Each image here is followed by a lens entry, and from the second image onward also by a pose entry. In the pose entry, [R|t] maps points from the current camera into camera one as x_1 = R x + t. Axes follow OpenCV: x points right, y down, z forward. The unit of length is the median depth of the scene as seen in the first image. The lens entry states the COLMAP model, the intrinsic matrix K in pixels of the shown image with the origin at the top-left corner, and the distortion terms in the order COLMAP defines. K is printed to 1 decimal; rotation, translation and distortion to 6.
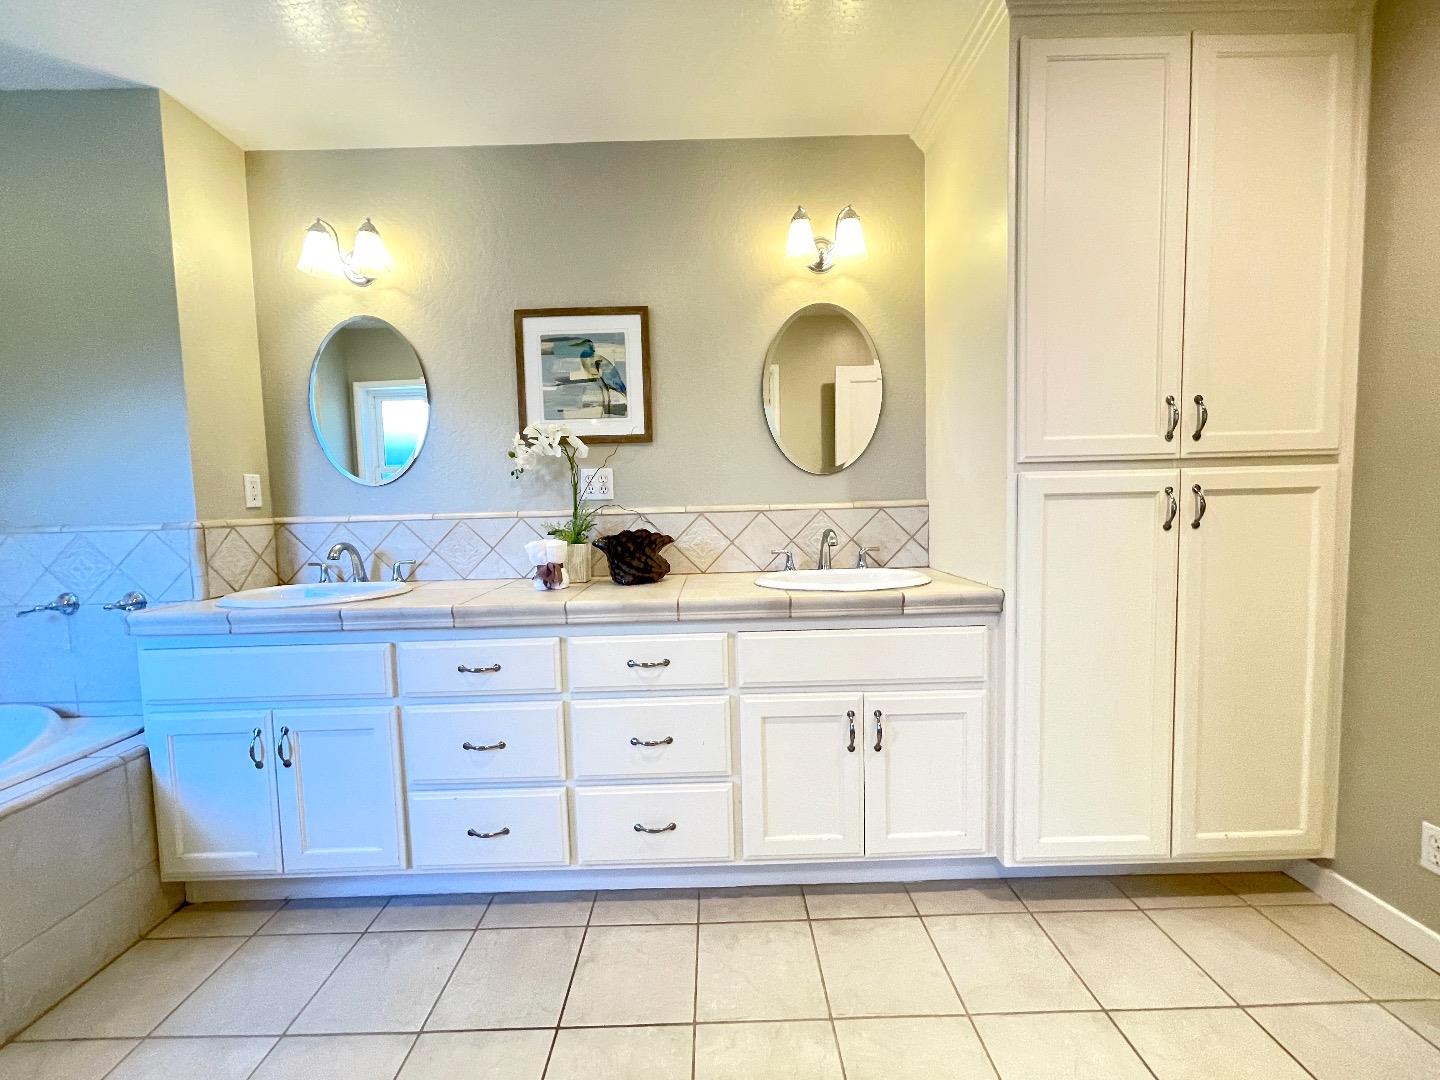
lens RADIAL K [[583.5, 0, 718.3], [0, 583.5, 537.4], [0, 0, 1]] dist [-0.001921, 0.000541]
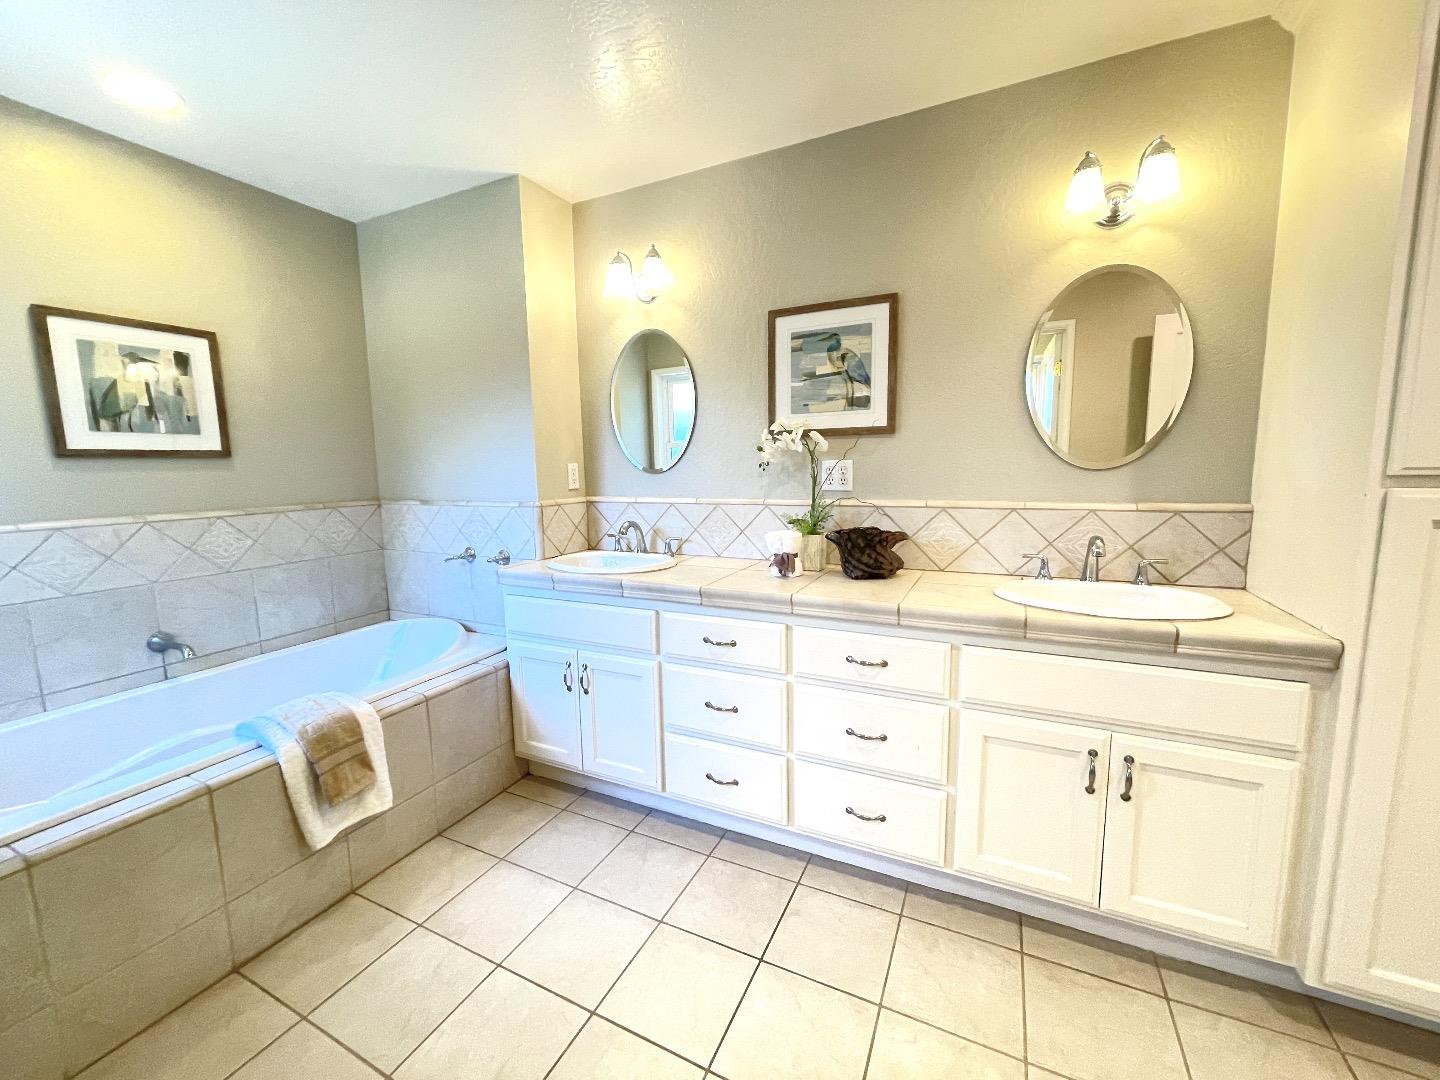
lens RADIAL K [[583.5, 0, 716.0], [0, 583.5, 541.4], [0, 0, 1]] dist [-0.001921, 0.000541]
pose [[0.894785, 0.068395, -0.441227, 0.075043], [-0.035178, 0.995925, 0.083041, -0.064499], [0.445109, -0.058783, 0.893545, -0.025489]]
